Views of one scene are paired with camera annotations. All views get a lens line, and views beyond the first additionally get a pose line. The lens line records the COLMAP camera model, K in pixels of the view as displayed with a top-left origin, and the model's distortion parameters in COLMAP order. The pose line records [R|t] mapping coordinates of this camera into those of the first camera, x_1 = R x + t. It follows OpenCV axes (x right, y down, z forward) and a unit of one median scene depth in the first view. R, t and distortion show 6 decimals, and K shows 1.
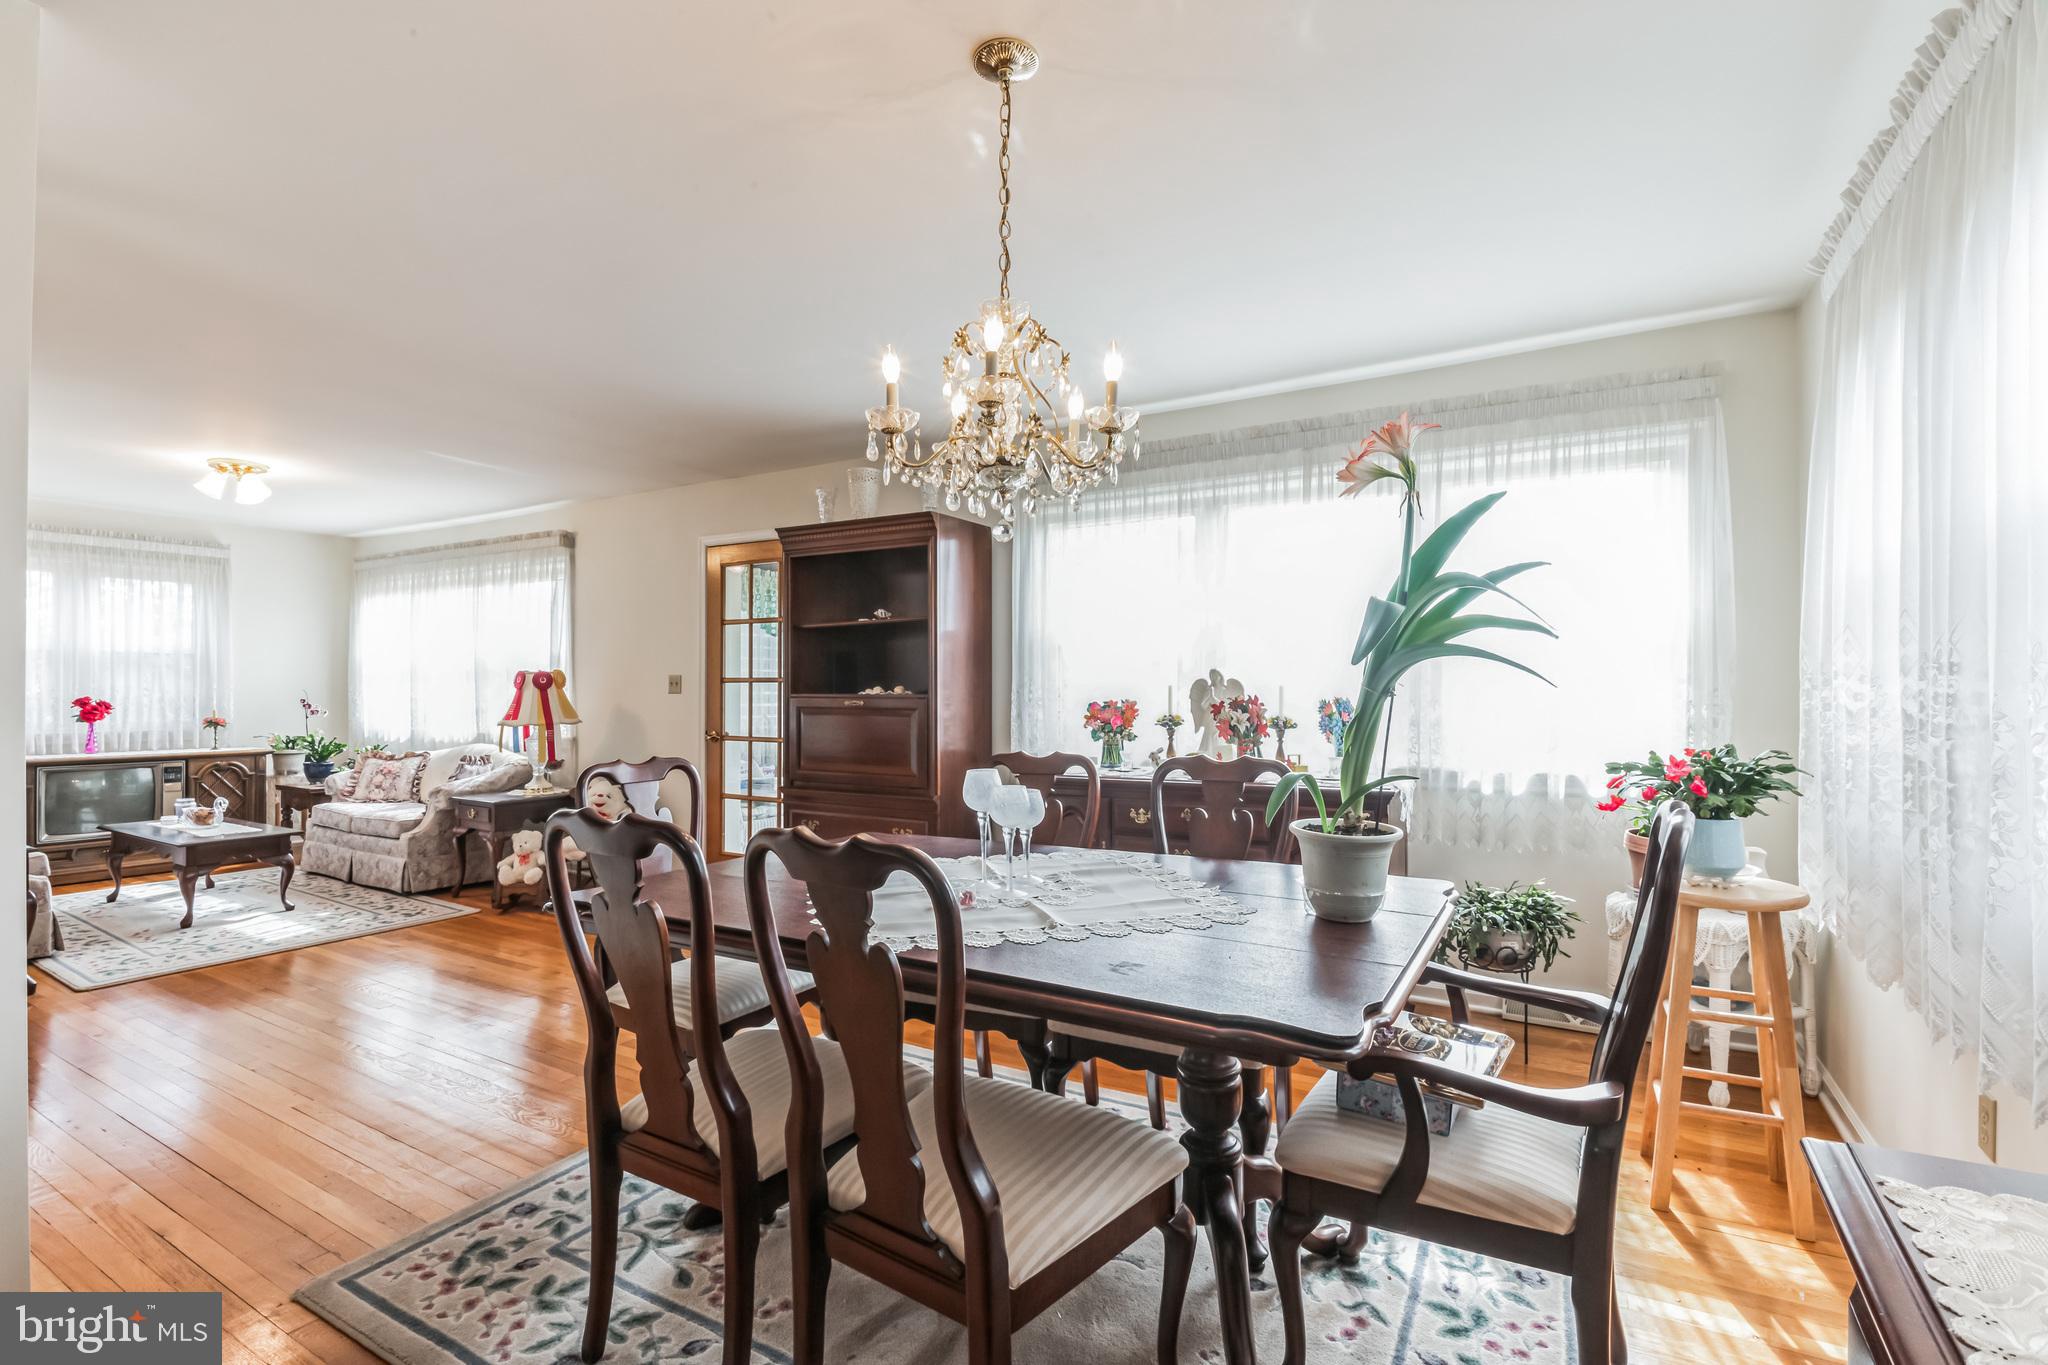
lens RADIAL K [[954.4, 0, 1029.9], [0, 954.4, 684.8], [0, 0, 1]] dist [-0.016482, -0.003189]
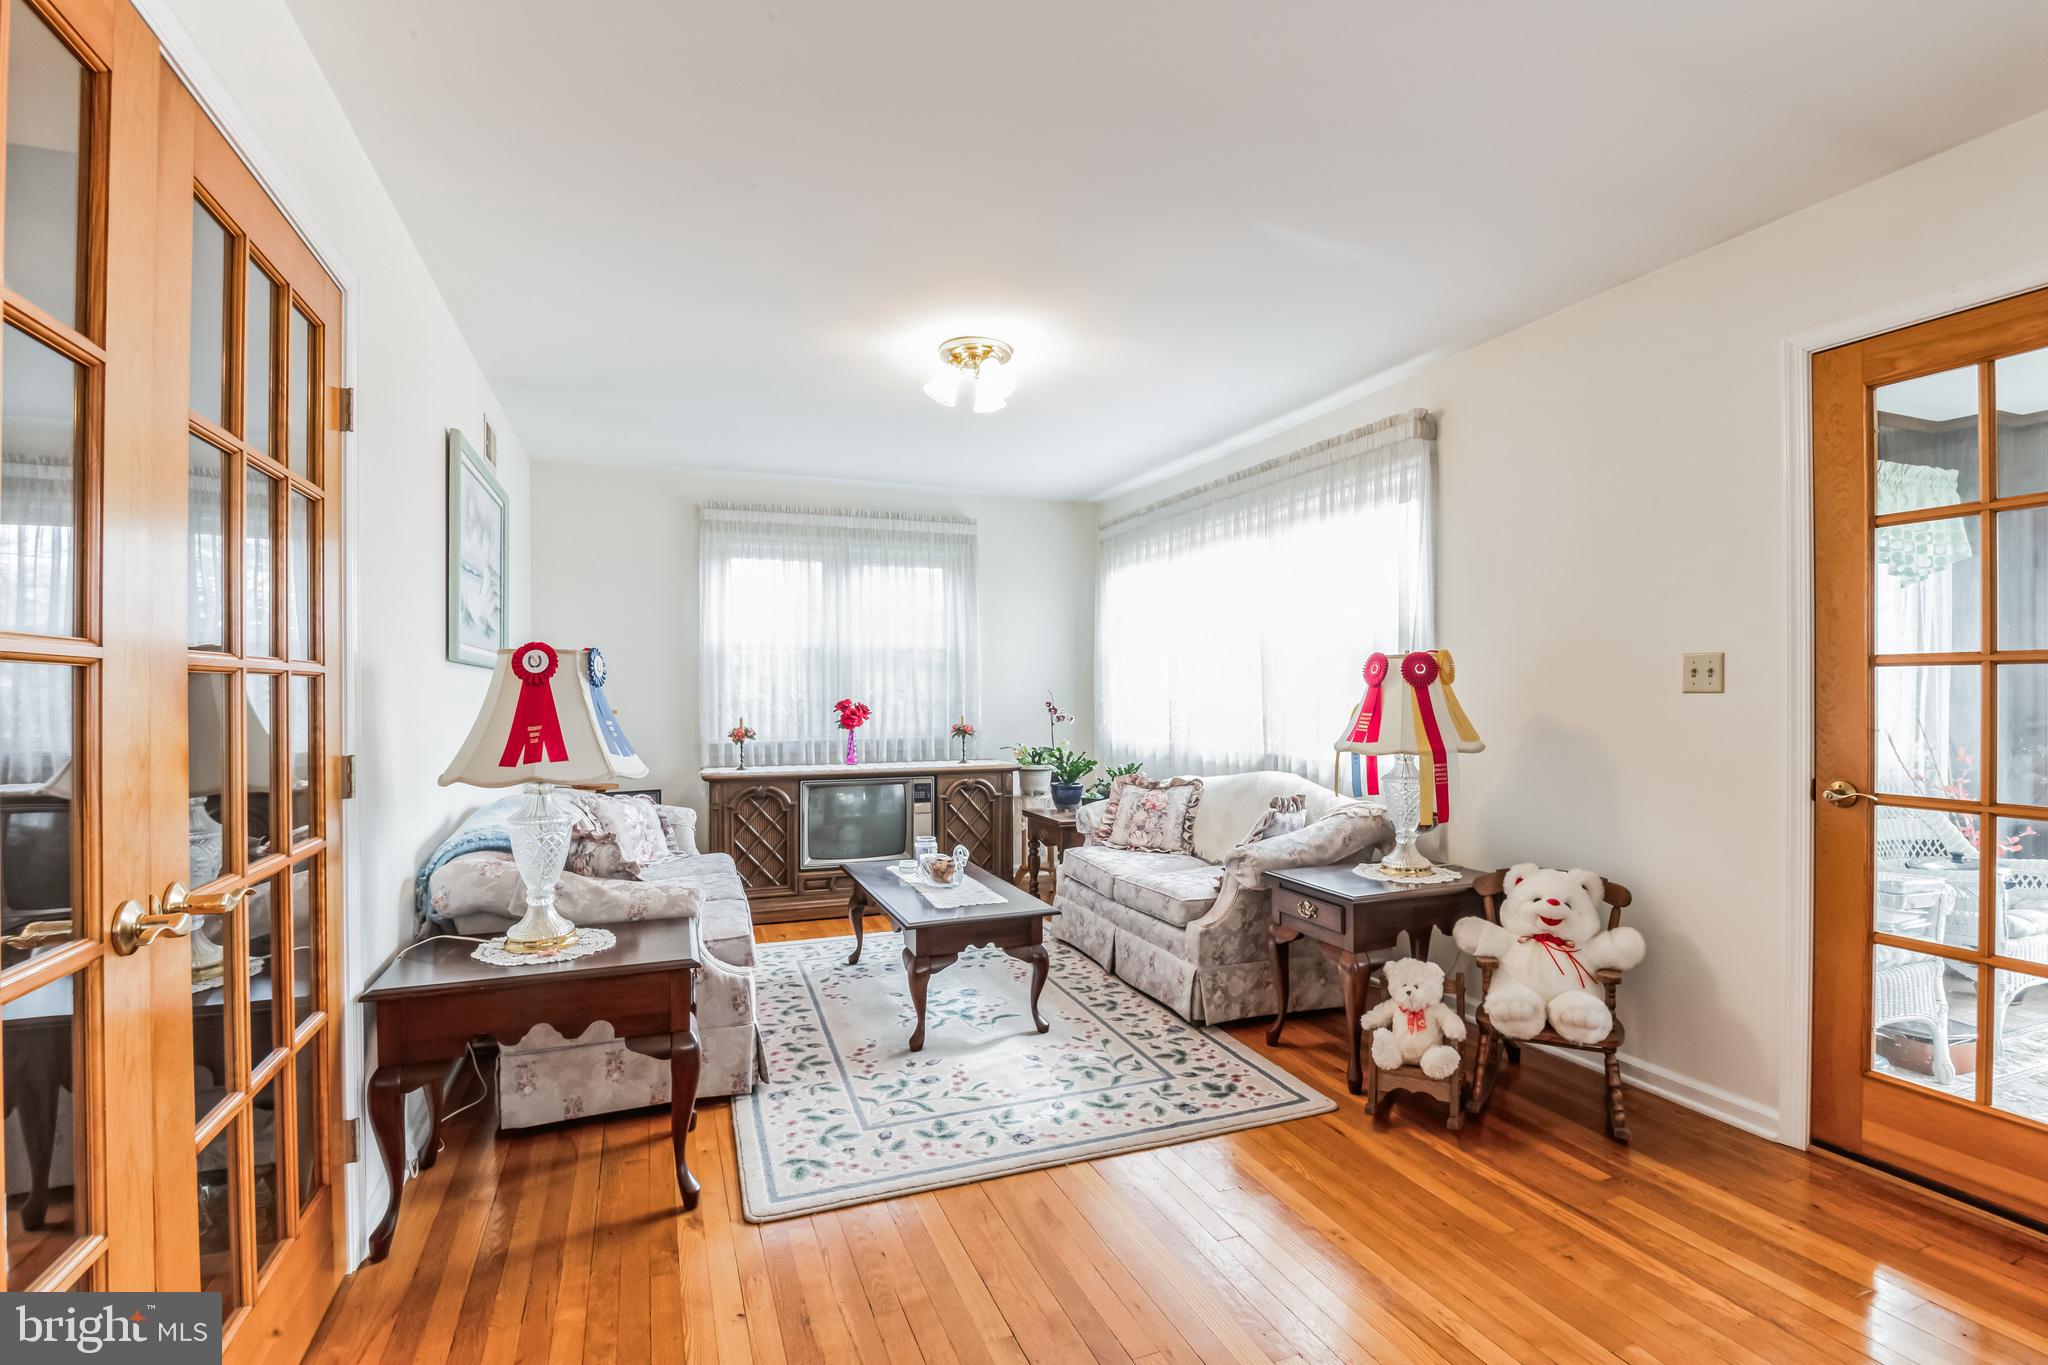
lens RADIAL K [[954.4, 0, 1021.6], [0, 954.4, 687.8], [0, 0, 1]] dist [-0.016482, -0.003189]
pose [[0.783257, -0.006787, -0.621661, -0.339822], [0.007706, 0.999970, -0.001209, 0.004266], [0.621650, -0.003843, 0.783286, 0.419014]]
